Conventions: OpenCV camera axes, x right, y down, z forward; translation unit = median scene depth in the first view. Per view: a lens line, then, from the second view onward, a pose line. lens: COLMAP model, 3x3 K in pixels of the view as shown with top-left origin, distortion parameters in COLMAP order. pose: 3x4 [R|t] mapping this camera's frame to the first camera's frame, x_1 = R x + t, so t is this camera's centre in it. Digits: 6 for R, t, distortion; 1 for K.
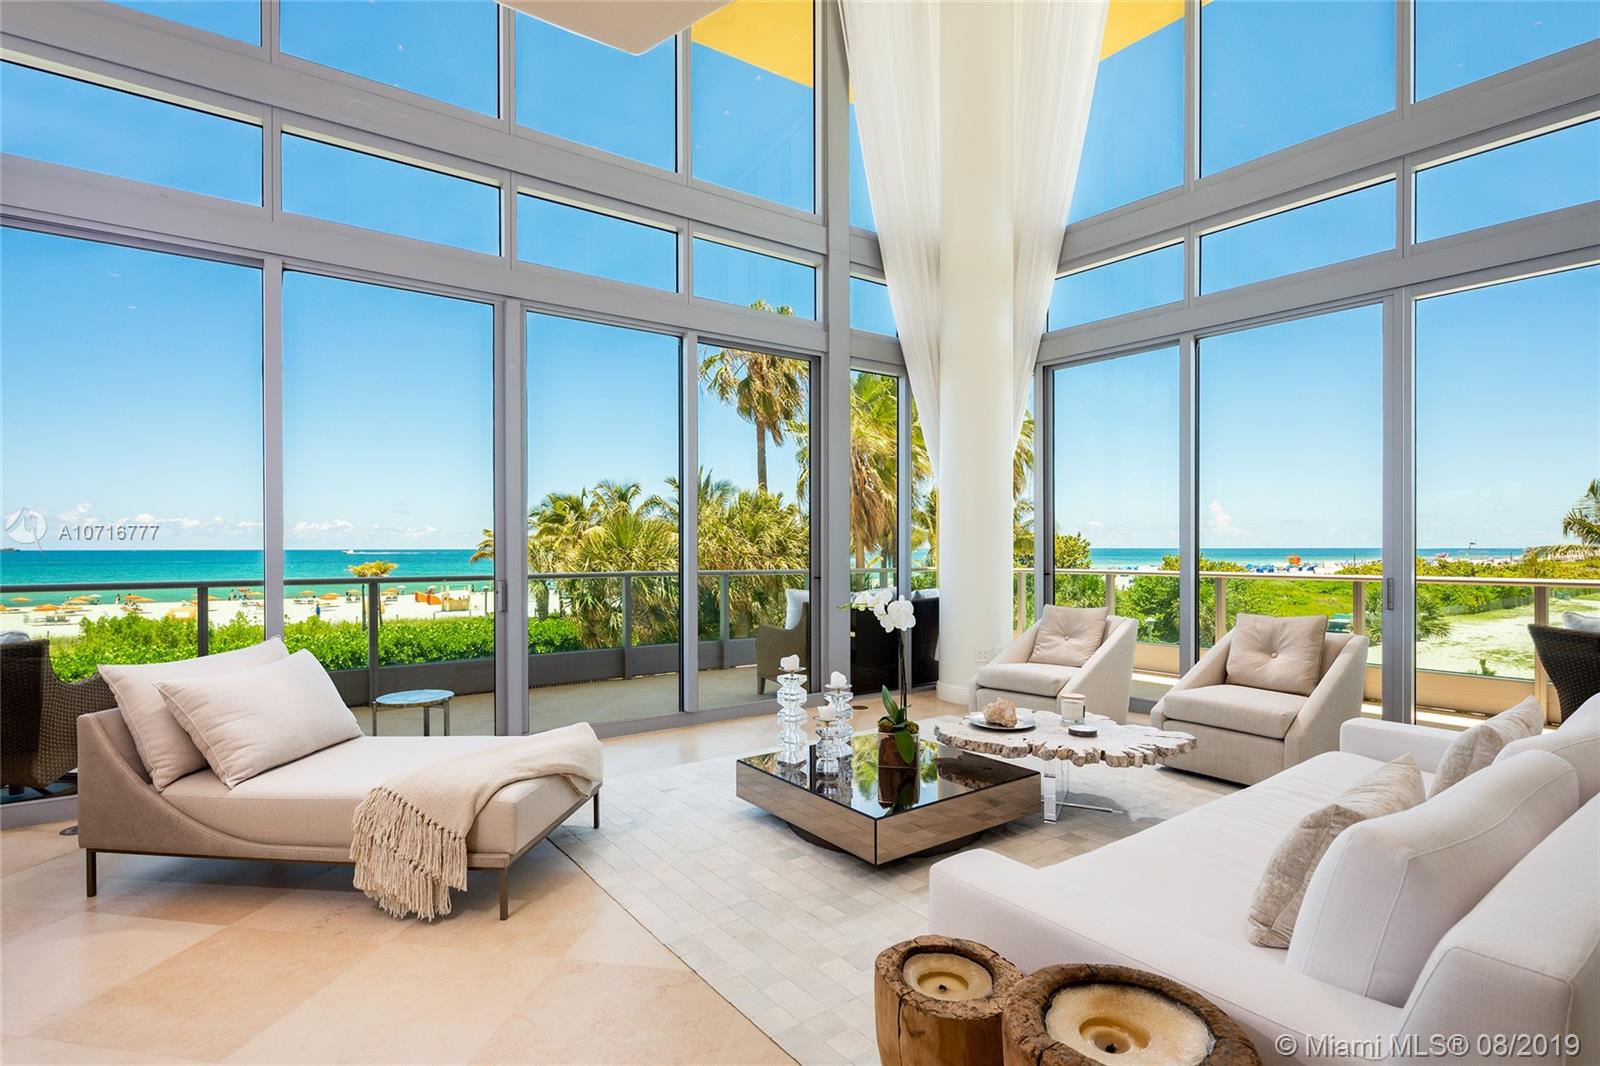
lens RADIAL K [[789.5, 0, 796.3], [0, 789.5, 546.8], [0, 0, 1]] dist [0.002159, -0.000211]
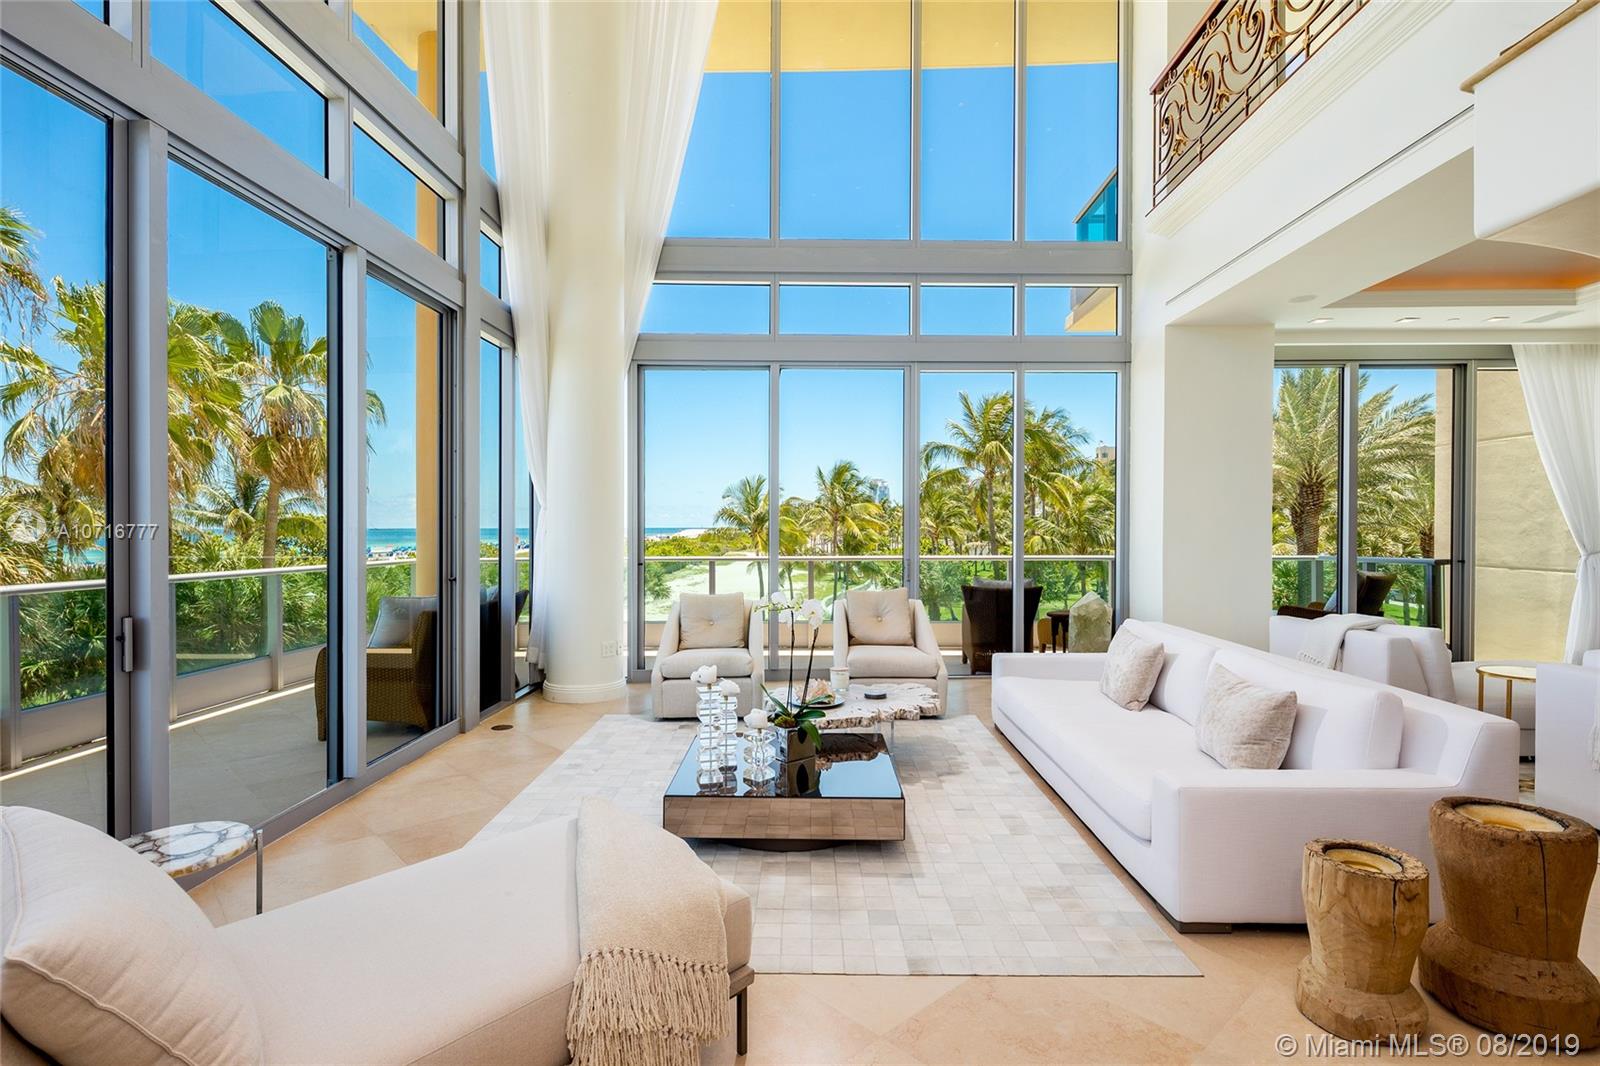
lens RADIAL K [[786.2, 0, 800.0], [0, 786.2, 533.0], [0, 0, 1]] dist [0.001047, -0.000029]
pose [[0.601932, -0.006080, 0.798524, -0.396988], [-0.001096, 0.999964, 0.008440, -0.015829], [-0.798547, -0.005956, 0.601903, 0.210533]]
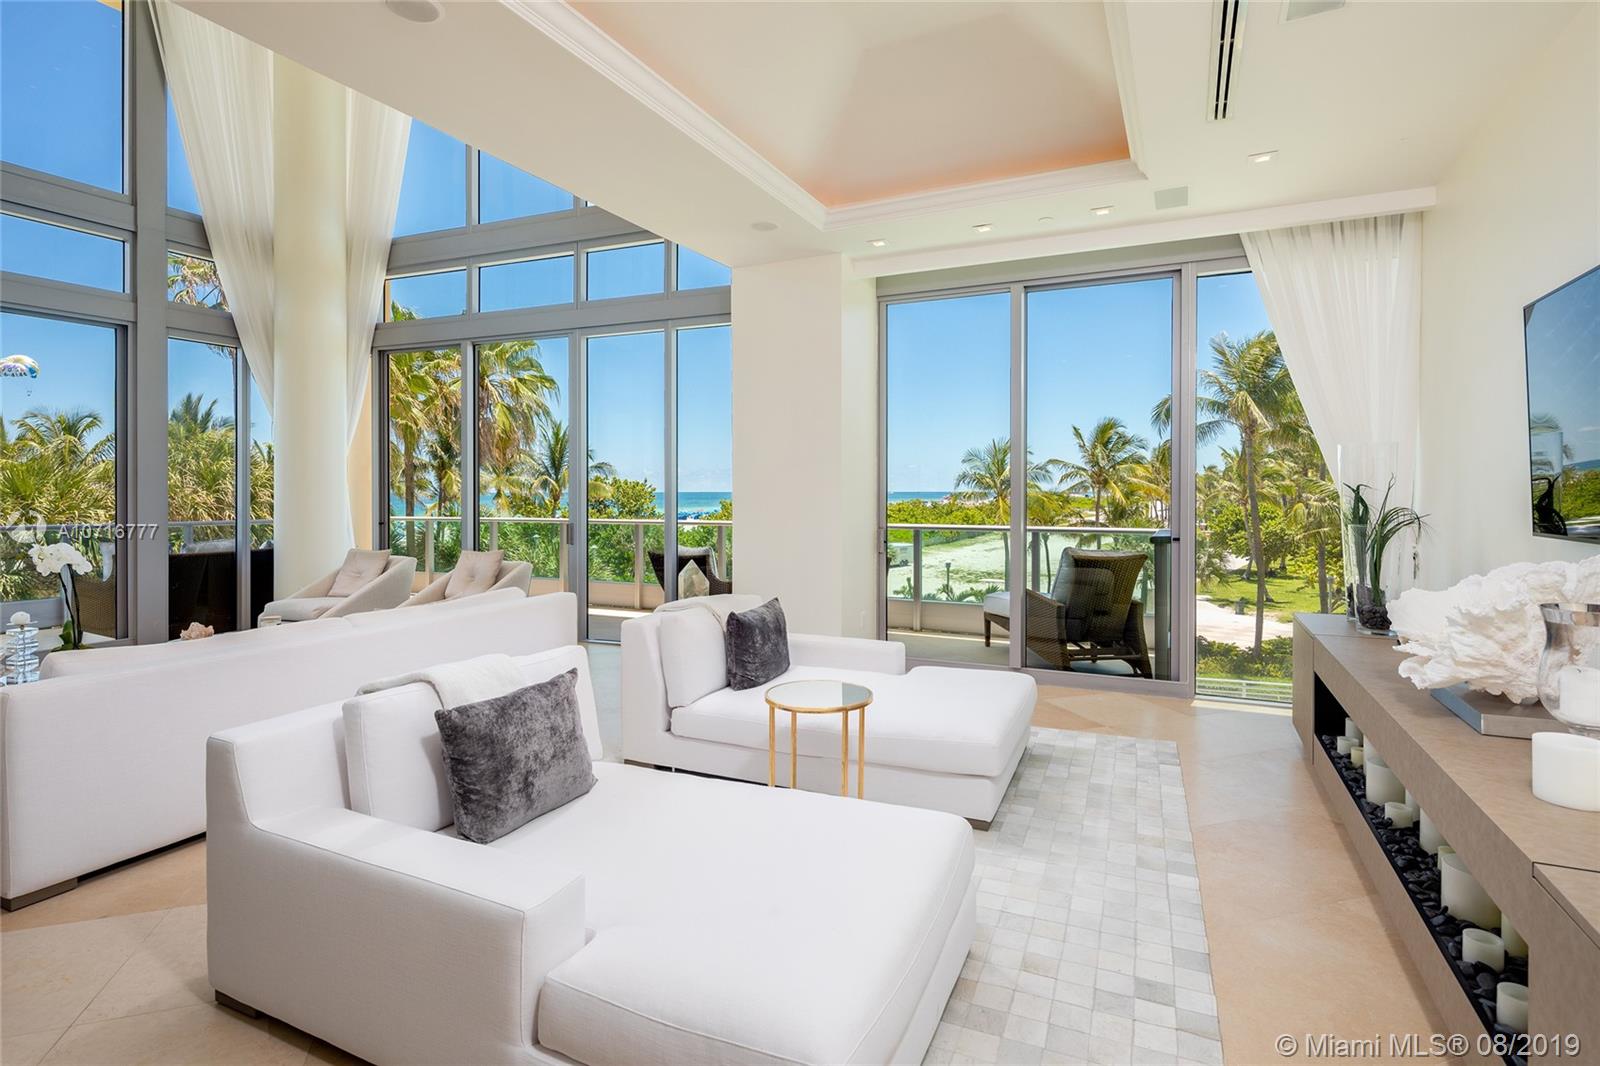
lens RADIAL K [[791.1, 0, 802.8], [0, 791.1, 487.5], [0, 0, 1]] dist [0.001601, 0.000186]
pose [[0.871861, 0.001022, 0.489752, 0.294231], [0.001373, 0.999989, -0.004532, -0.013612], [-0.489752, 0.004624, 0.871850, -0.376878]]
